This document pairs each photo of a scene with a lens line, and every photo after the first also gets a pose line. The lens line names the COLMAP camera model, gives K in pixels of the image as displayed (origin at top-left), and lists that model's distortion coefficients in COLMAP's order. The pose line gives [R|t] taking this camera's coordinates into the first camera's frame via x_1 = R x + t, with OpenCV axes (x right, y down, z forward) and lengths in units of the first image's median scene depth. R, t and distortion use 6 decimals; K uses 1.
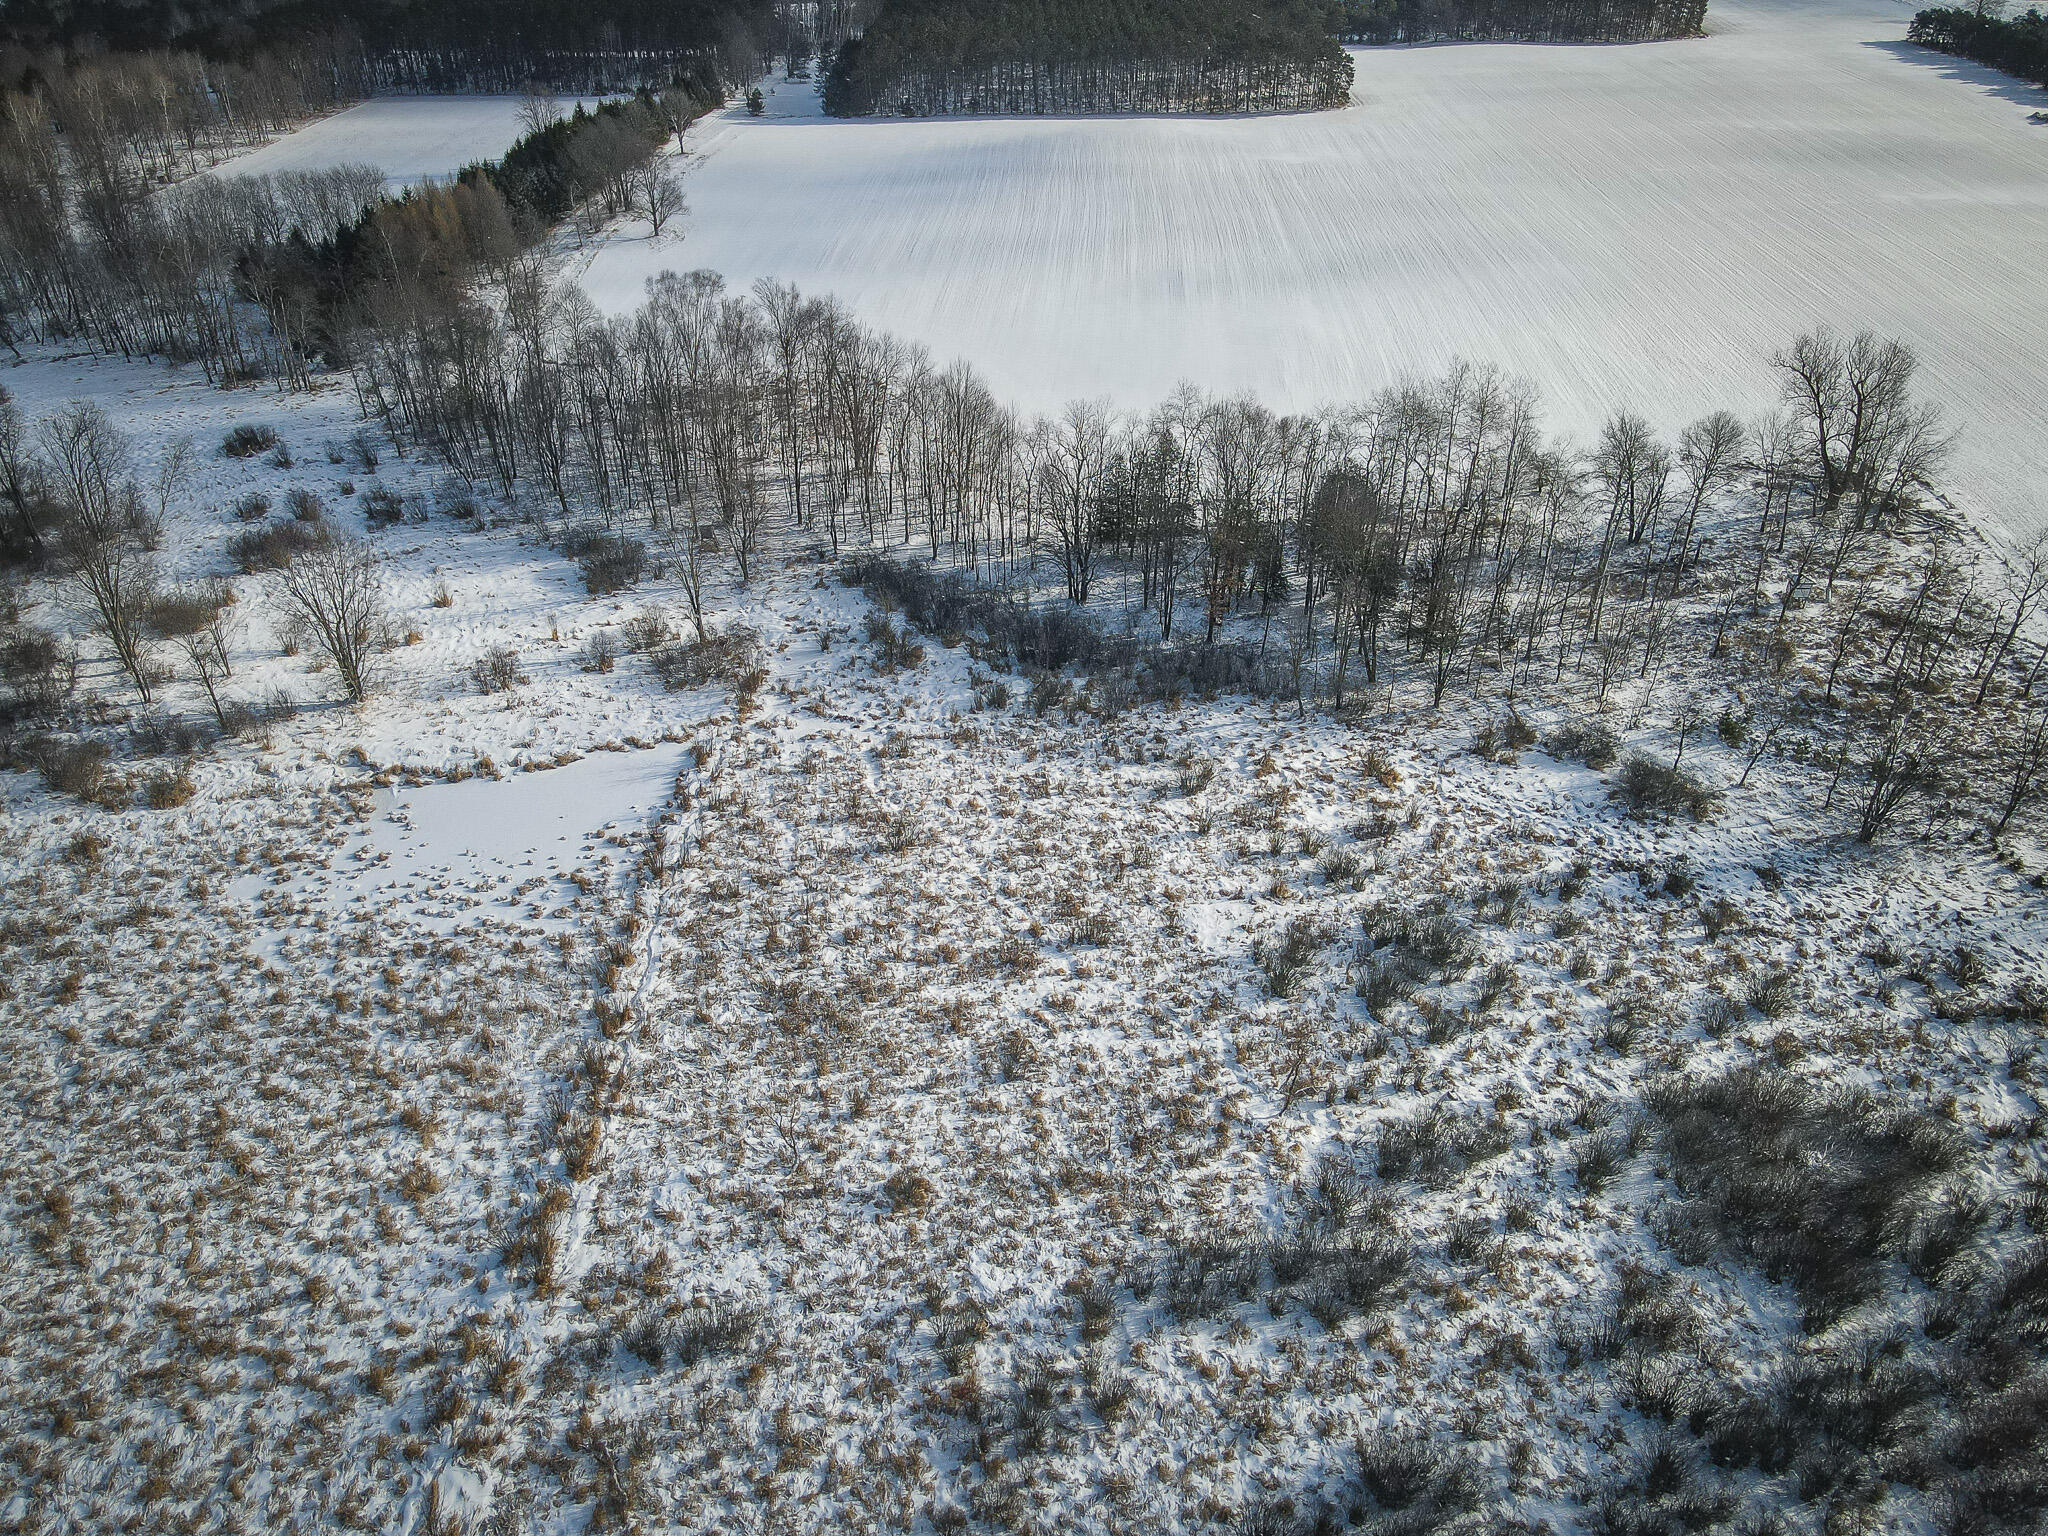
lens RADIAL K [[1489.5, 0, 1014.6], [0, 1489.5, 766.9], [0, 0, 1]] dist [0.022473, -0.002294]
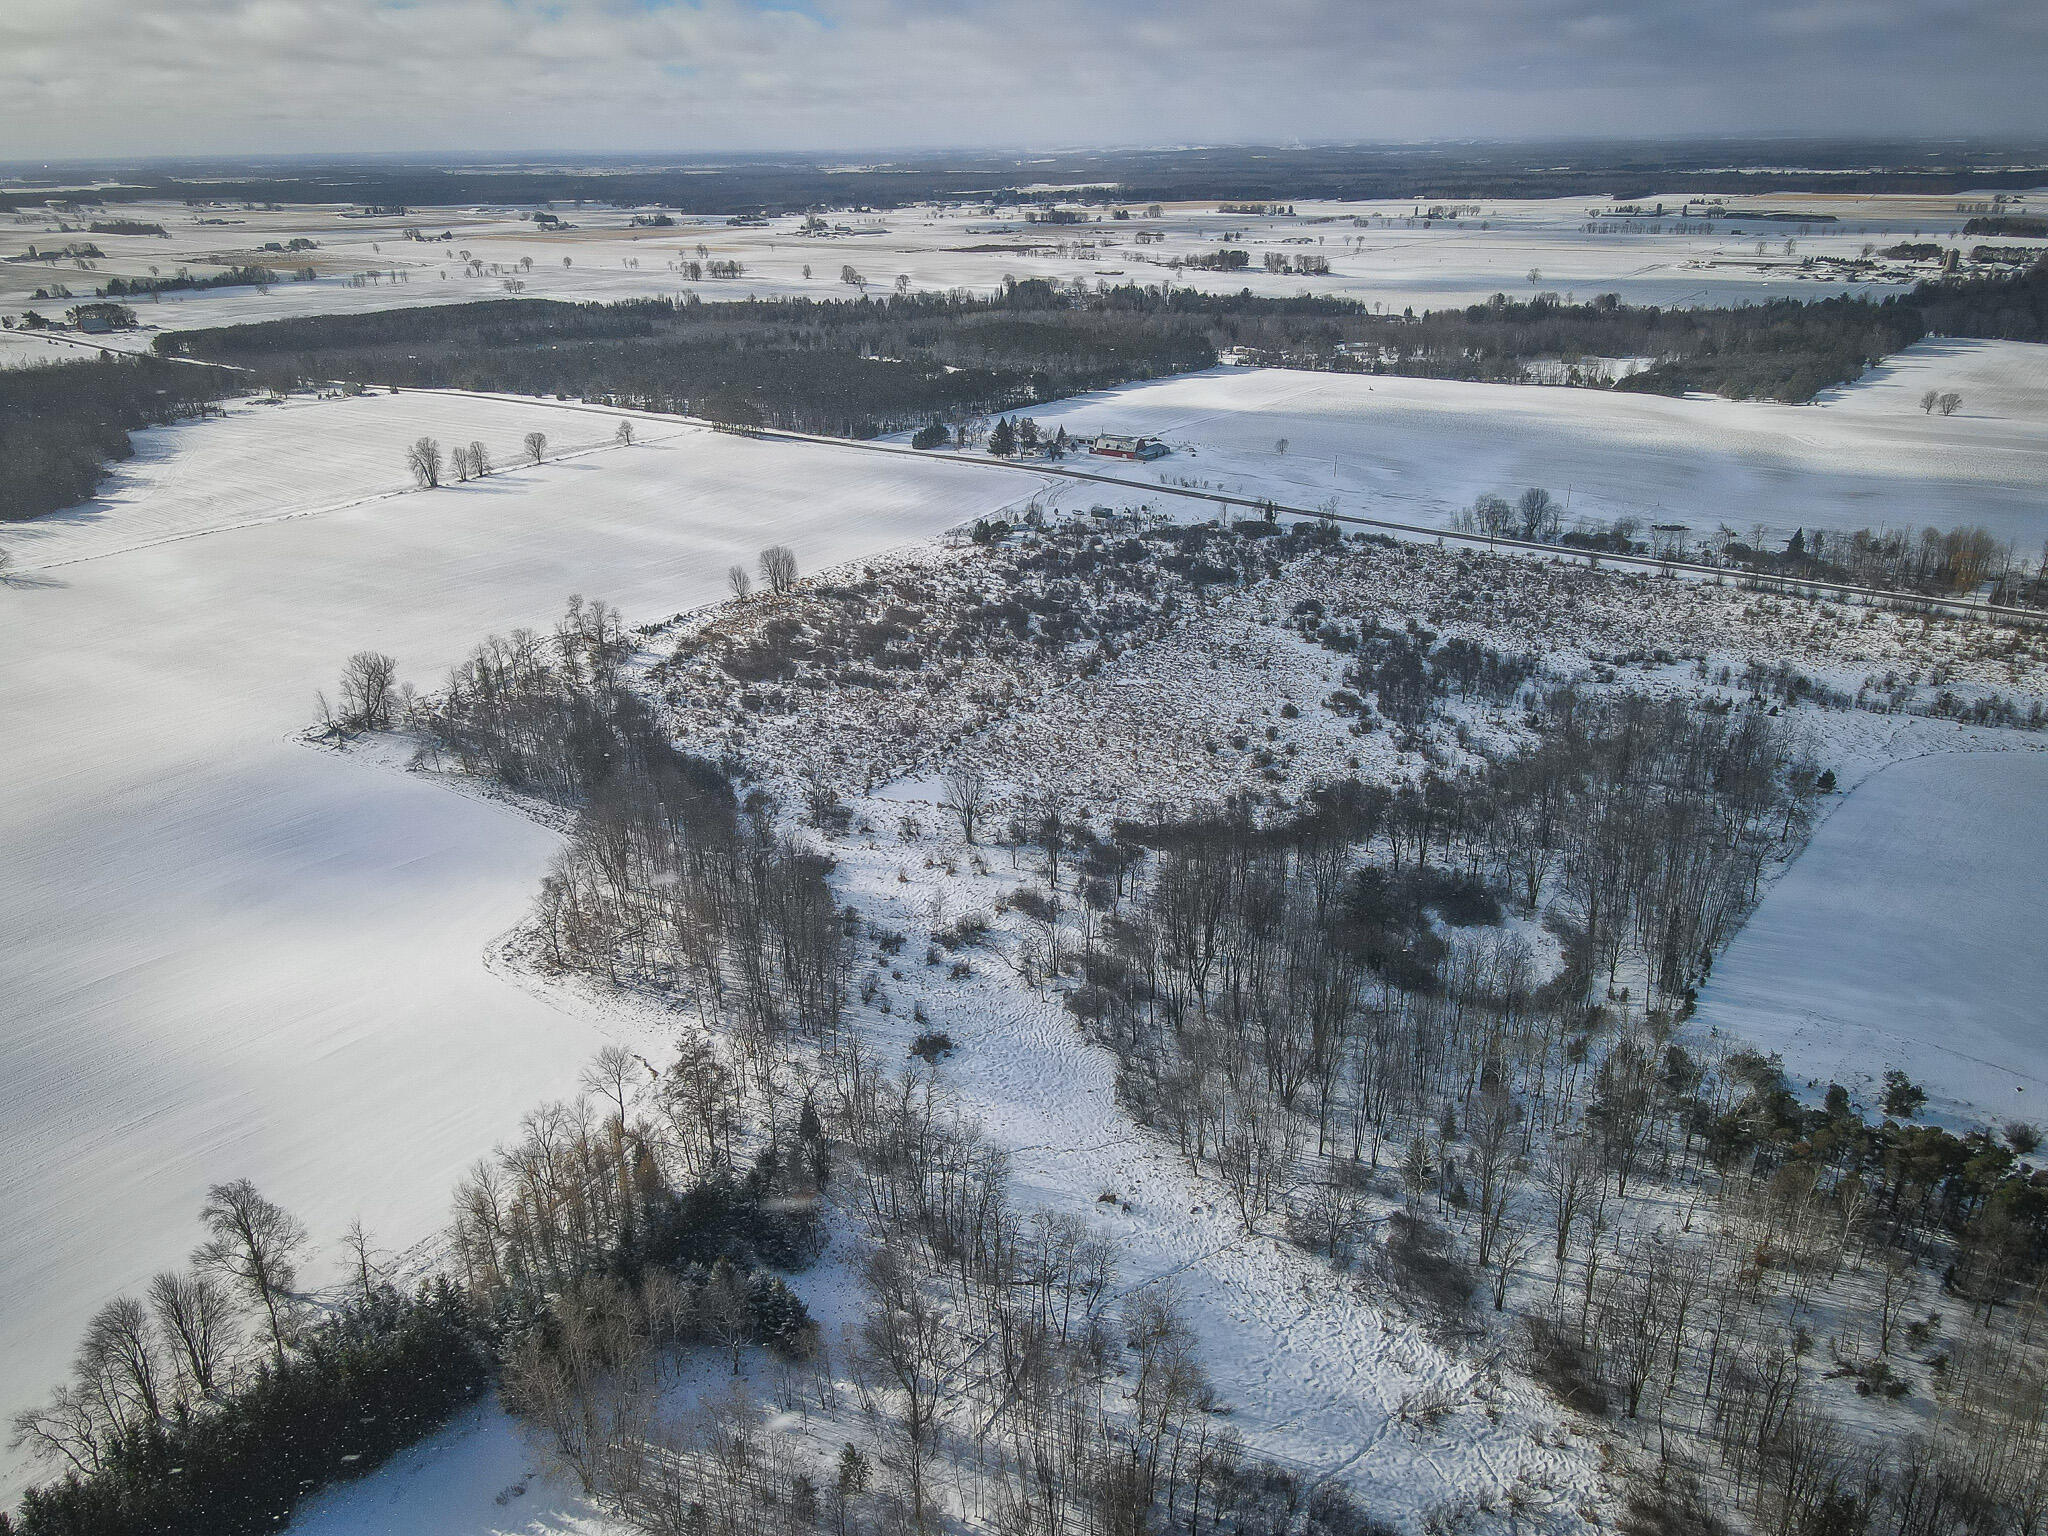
lens RADIAL K [[1461.3, 0, 1008.4], [0, 1461.3, 773.1], [0, 0, 1]] dist [0.027387, -0.000178]
pose [[-0.835014, -0.200412, 0.512431, -1.863851], [0.324844, 0.572122, 0.753095, -2.009629], [-0.444103, 0.795305, -0.412628, 2.128038]]
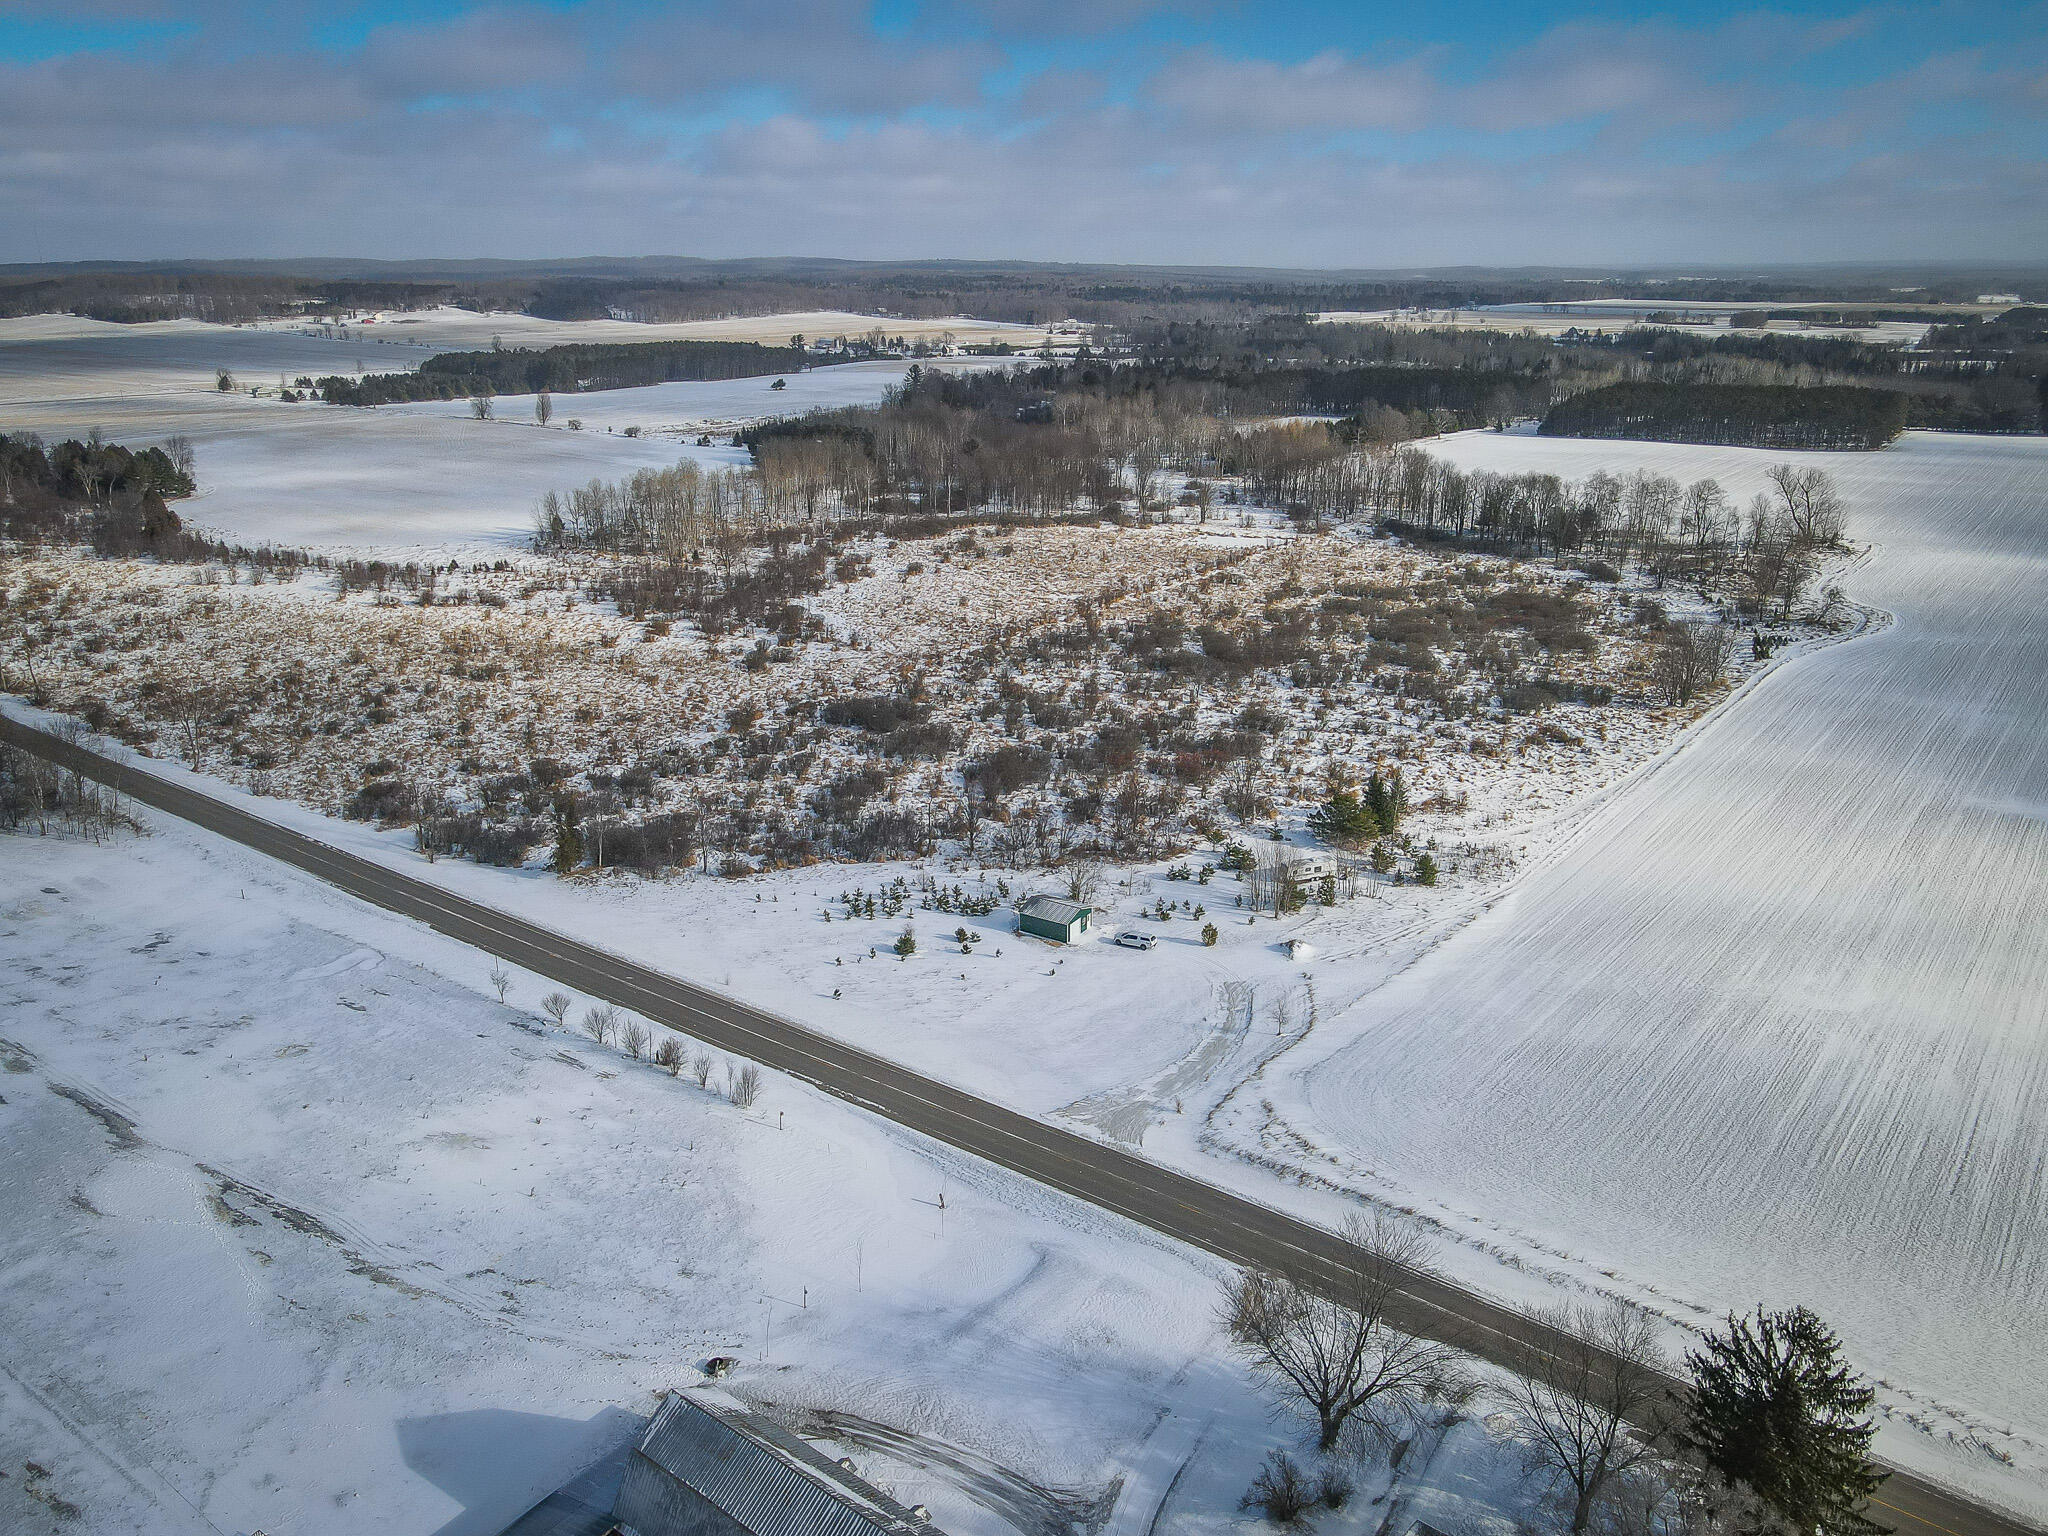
lens RADIAL K [[1525.0, 0, 1030.1], [0, 1525.0, 767.3], [0, 0, 1]] dist [0.006339, 0.018559]
pose [[0.828433, 0.180670, -0.530148, 1.218851], [-0.315814, 0.932402, -0.175749, 1.300110], [0.462559, 0.313025, 0.829491, -1.920984]]
